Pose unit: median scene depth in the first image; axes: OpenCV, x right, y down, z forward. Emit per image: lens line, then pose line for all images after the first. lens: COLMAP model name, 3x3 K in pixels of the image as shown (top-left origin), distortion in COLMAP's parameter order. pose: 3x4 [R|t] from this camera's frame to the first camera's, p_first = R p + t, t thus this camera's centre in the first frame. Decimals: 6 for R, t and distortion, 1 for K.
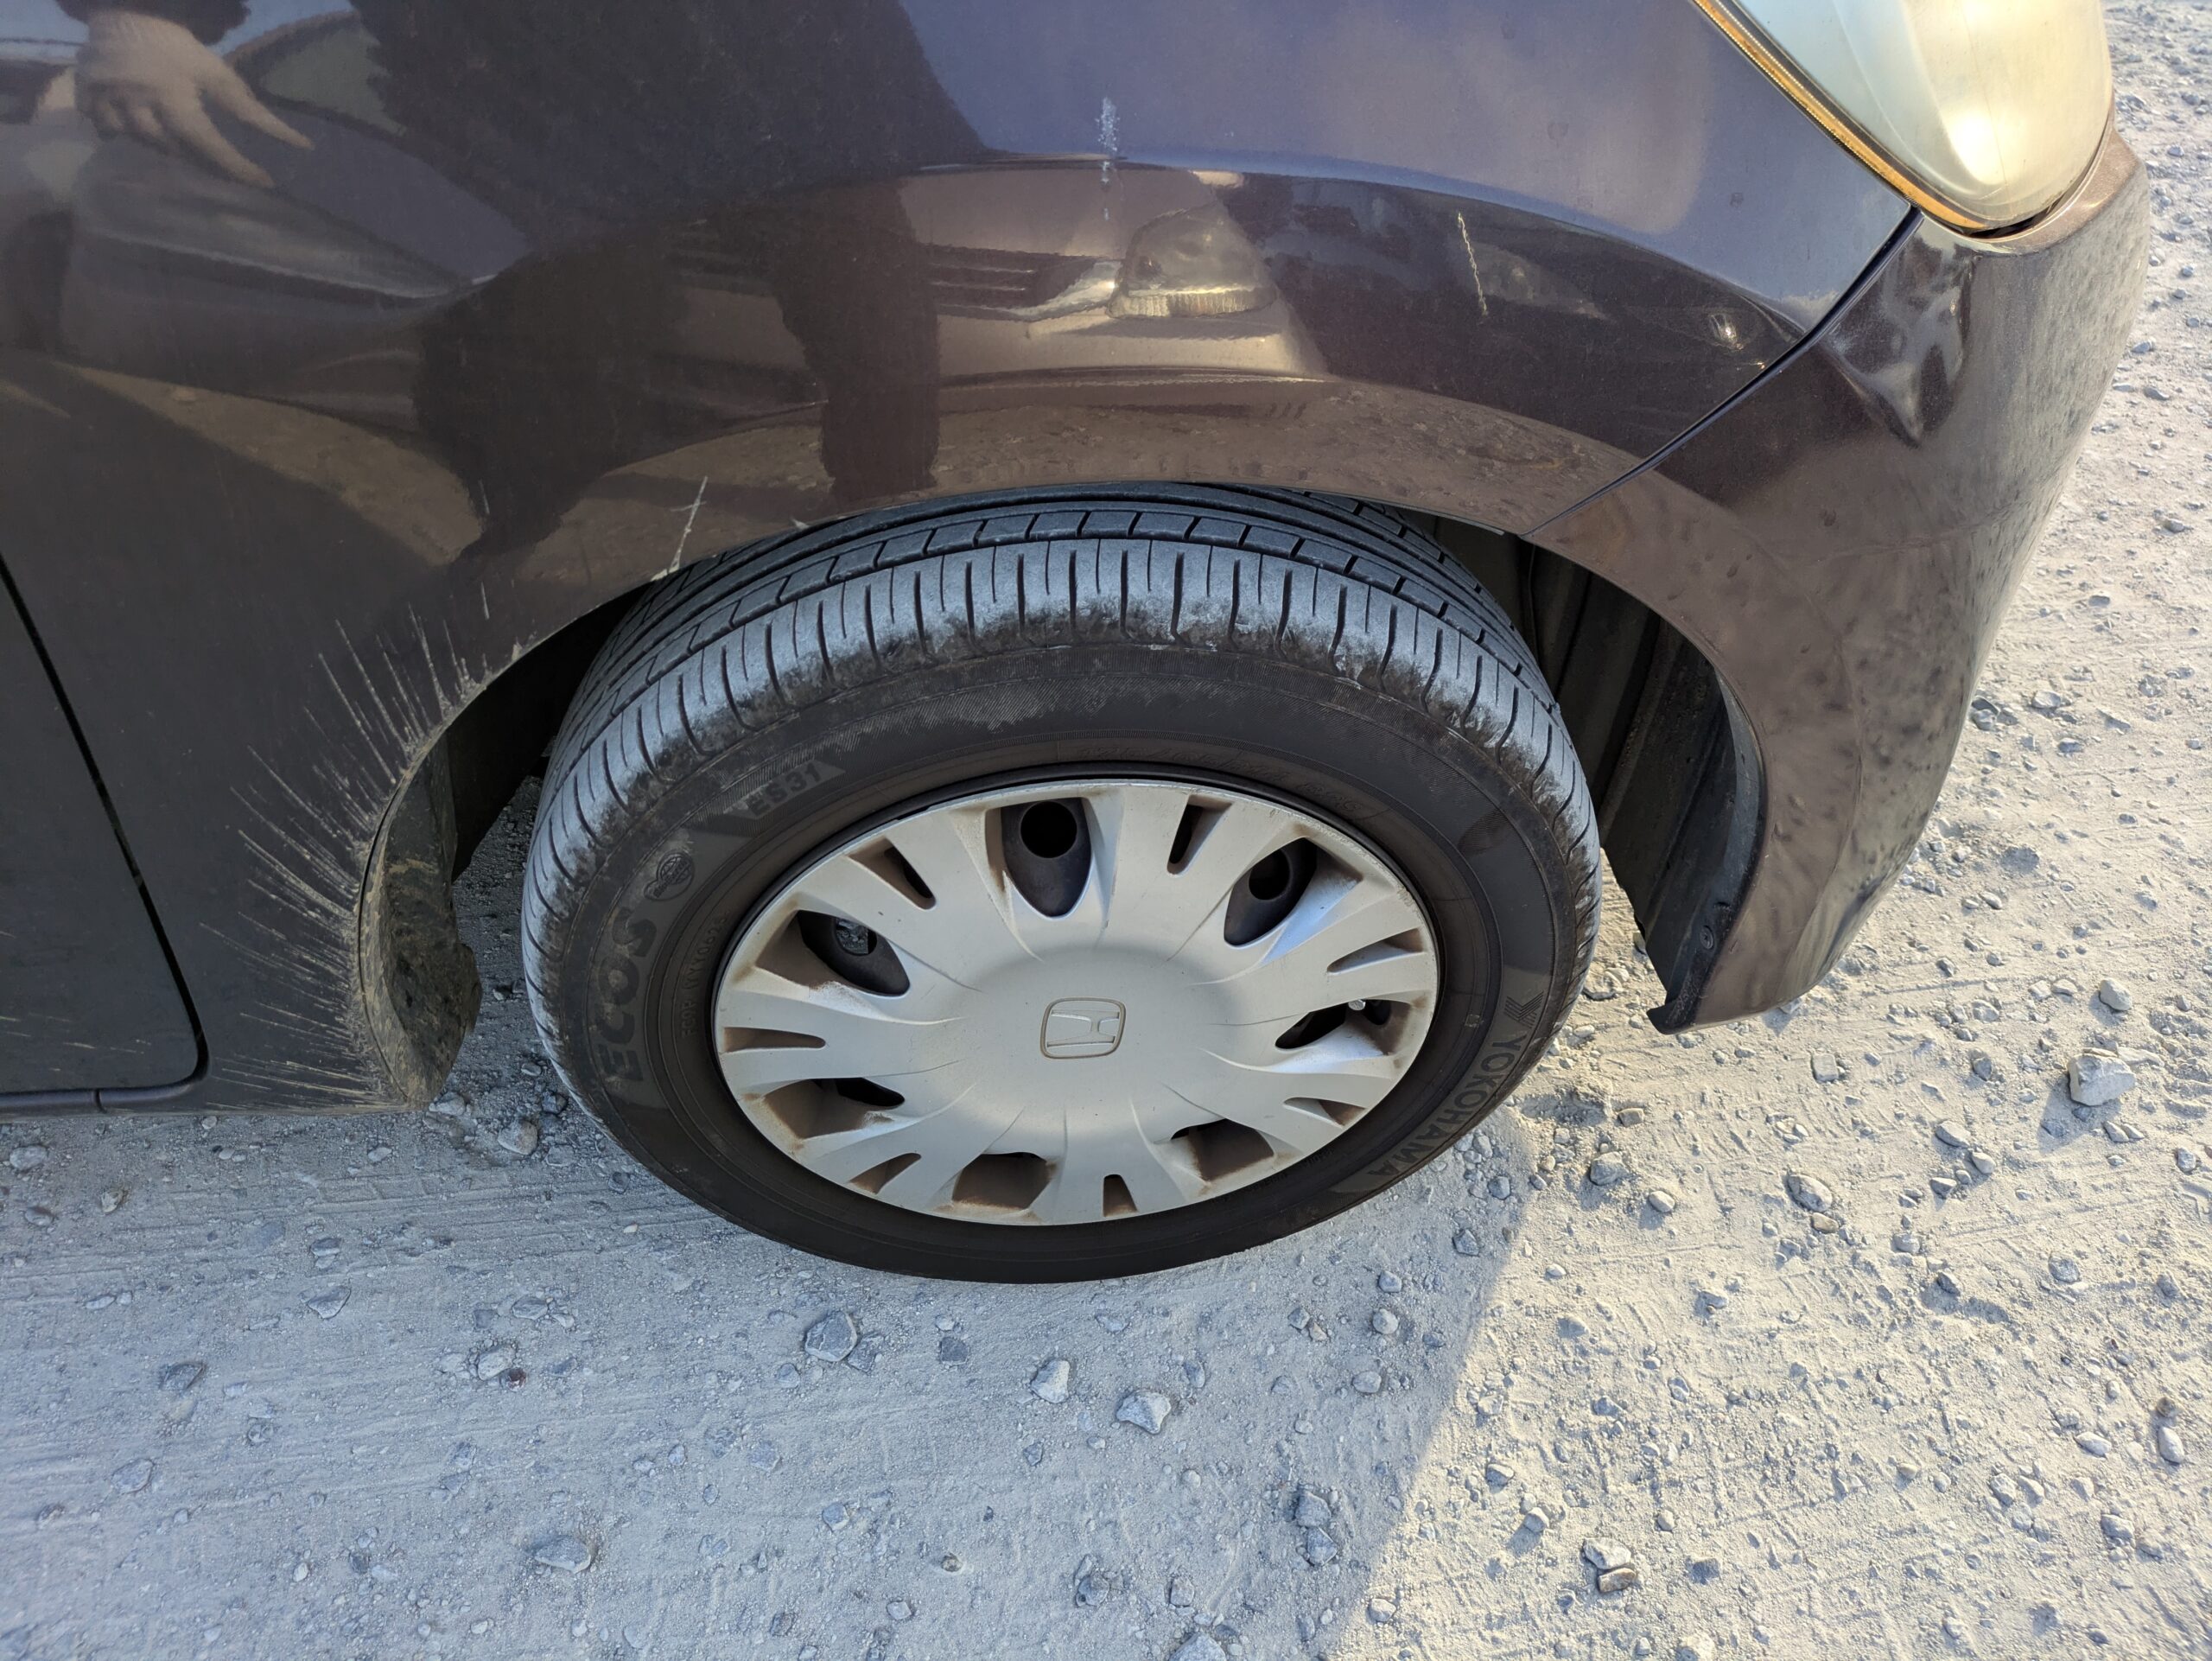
lens RADIAL K [[1641.9, 0, 1106.0], [0, 1641.9, 830.5], [0, 0, 1]] dist [0.009142, 0.001259]
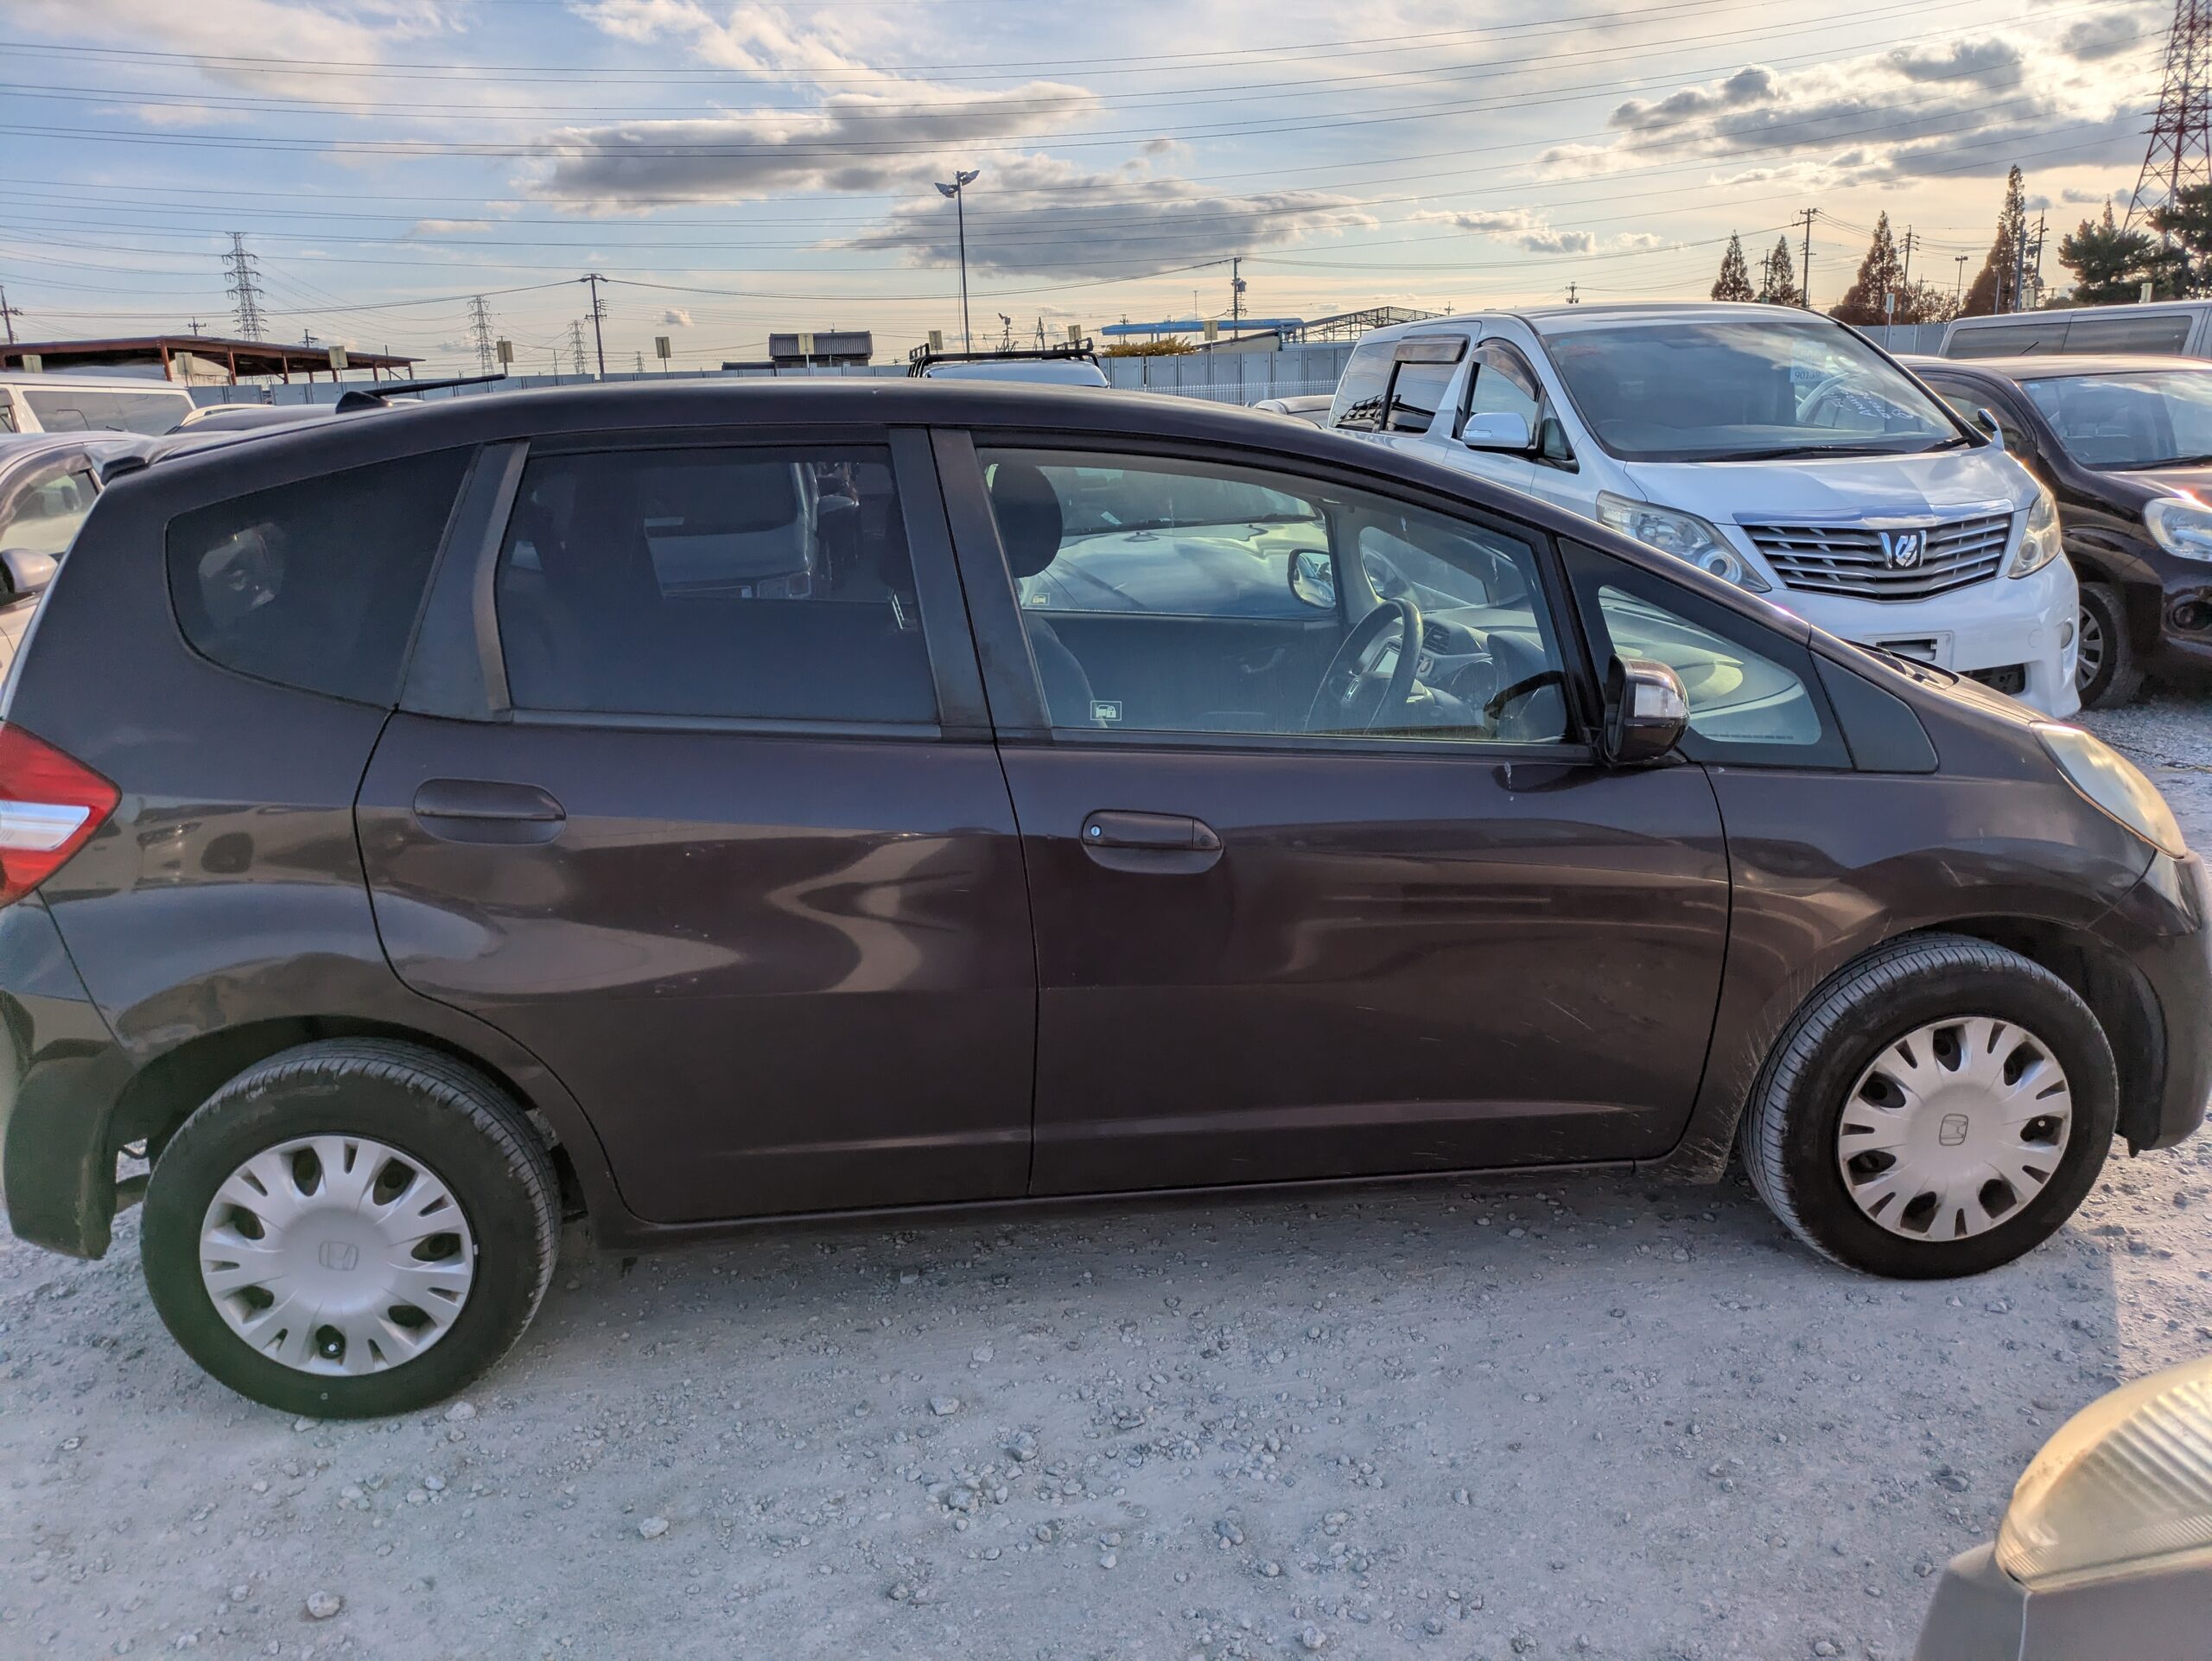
lens RADIAL K [[1641.9, 0, 1106.0], [0, 1641.9, 830.5], [0, 0, 1]] dist [0.009142, 0.001259]
pose [[0.998065, -0.061138, -0.011344, -1.553081], [0.045839, 0.846690, -0.530108, 1.232358], [0.042015, 0.528562, 0.847854, -1.954700]]
